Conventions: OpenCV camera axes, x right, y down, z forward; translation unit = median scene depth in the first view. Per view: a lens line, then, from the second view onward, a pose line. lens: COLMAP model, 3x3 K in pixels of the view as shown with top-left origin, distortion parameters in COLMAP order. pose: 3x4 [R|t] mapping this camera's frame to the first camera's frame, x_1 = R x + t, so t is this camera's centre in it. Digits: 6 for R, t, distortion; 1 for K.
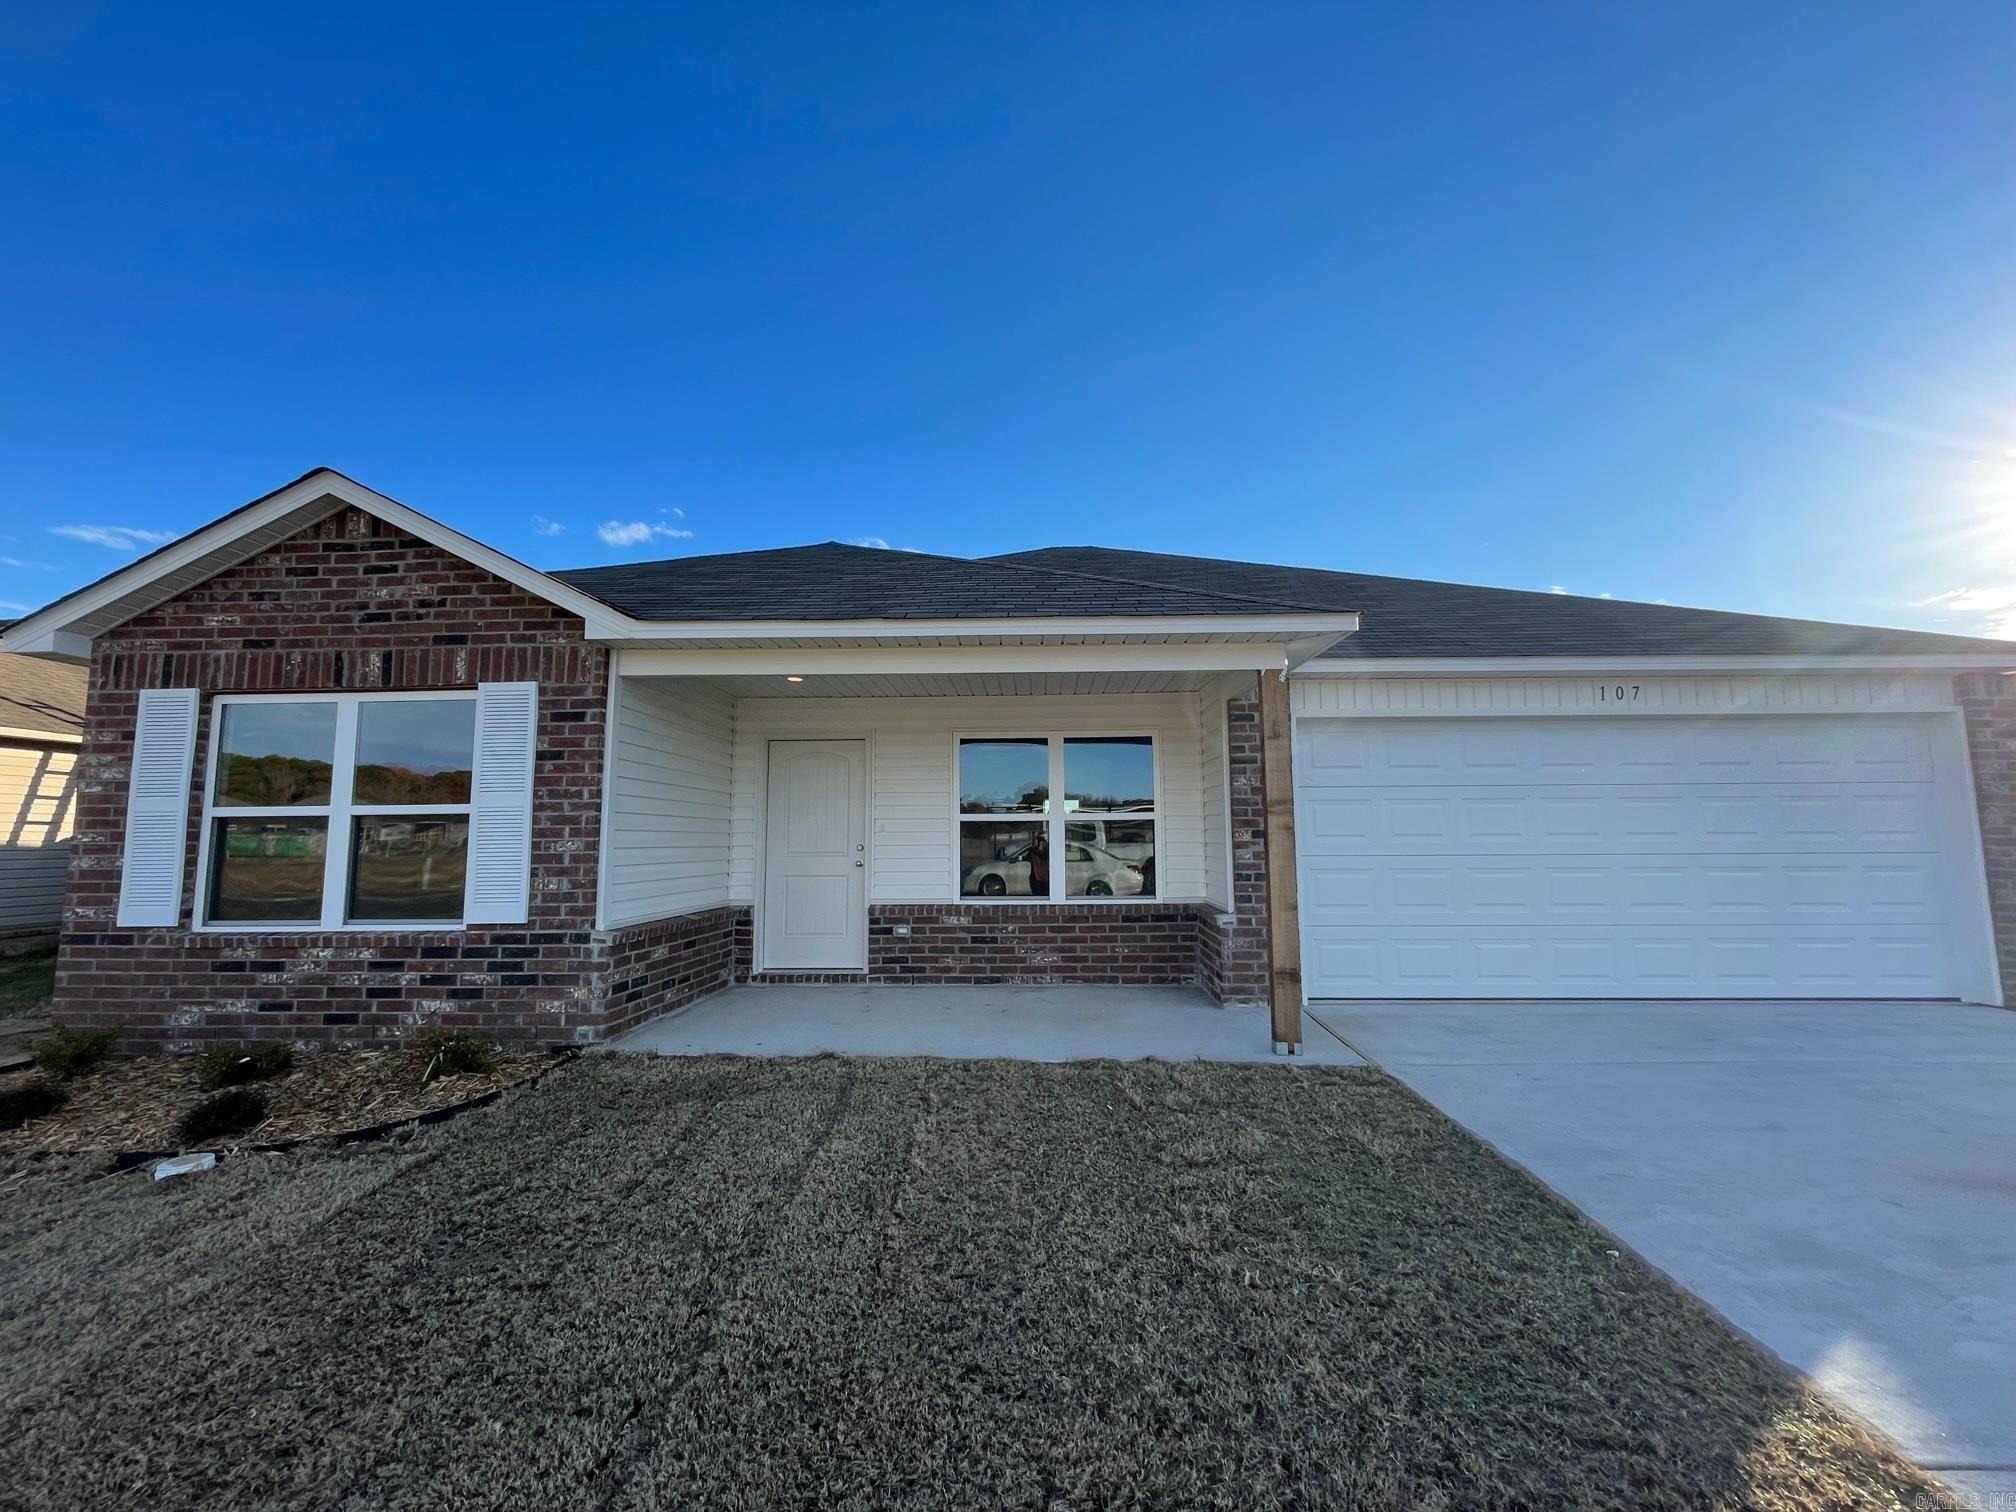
lens RADIAL K [[809.0, 0, 1003.3], [0, 809.0, 755.9], [0, 0, 1]] dist [-0.003517, -0.000200]
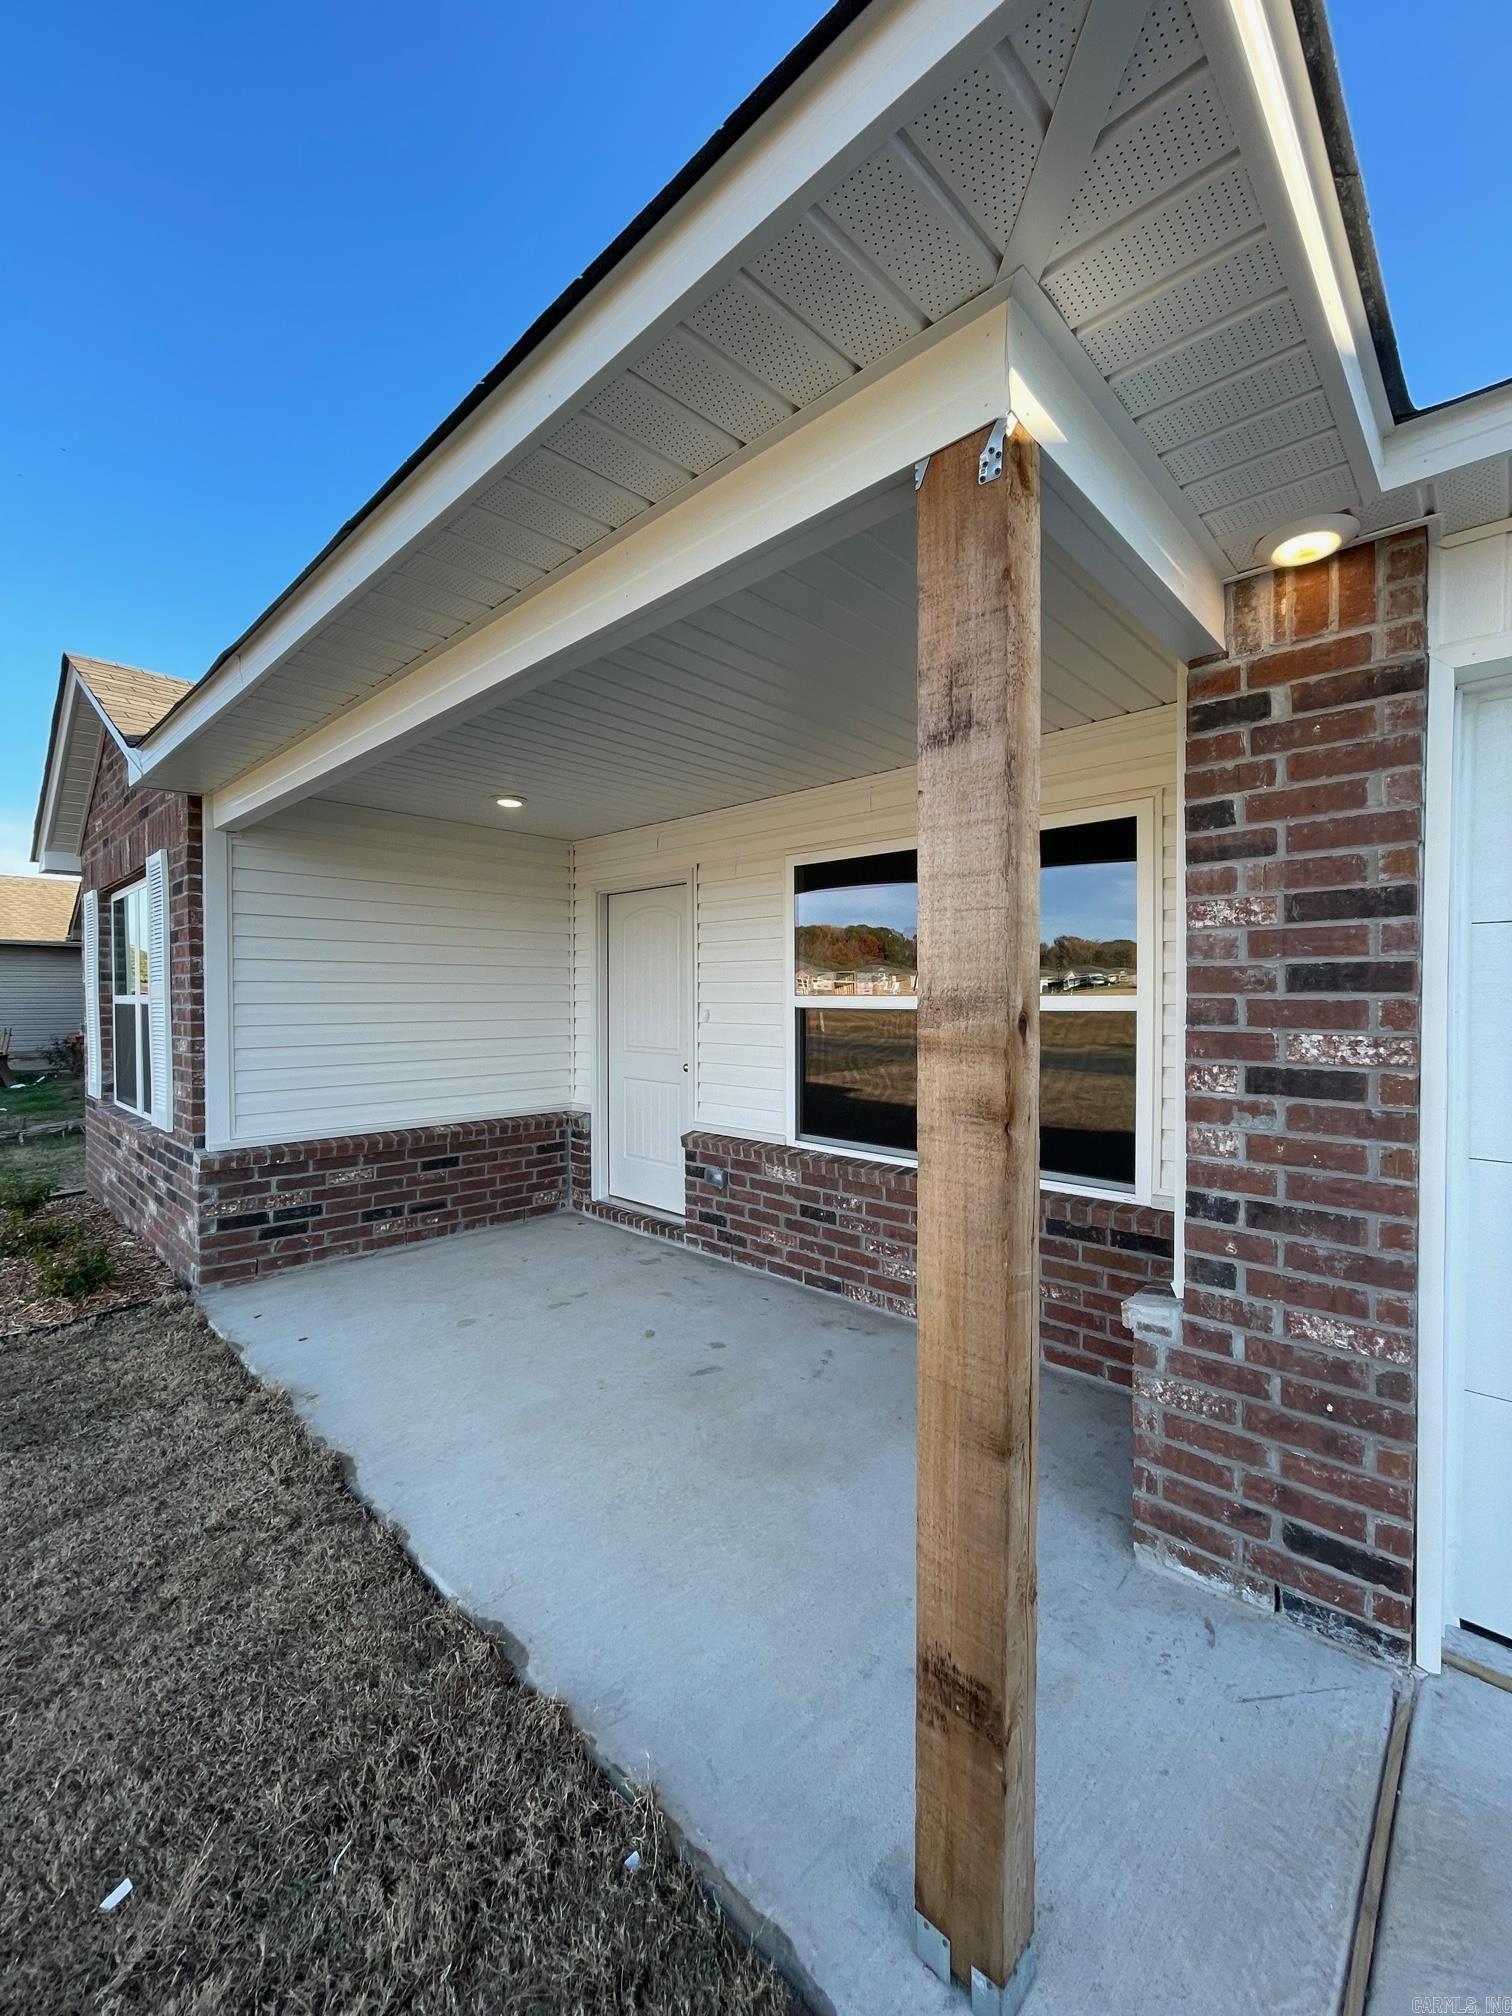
lens RADIAL K [[809.0, 0, 760.8], [0, 809.0, 1006.3], [0, 0, 1]] dist [-0.003517, -0.000200]
pose [[0.754285, 0.014264, -0.656392, 0.323868], [0.063731, 0.993452, 0.094825, 0.022150], [0.653446, -0.113358, 0.748437, 0.556733]]
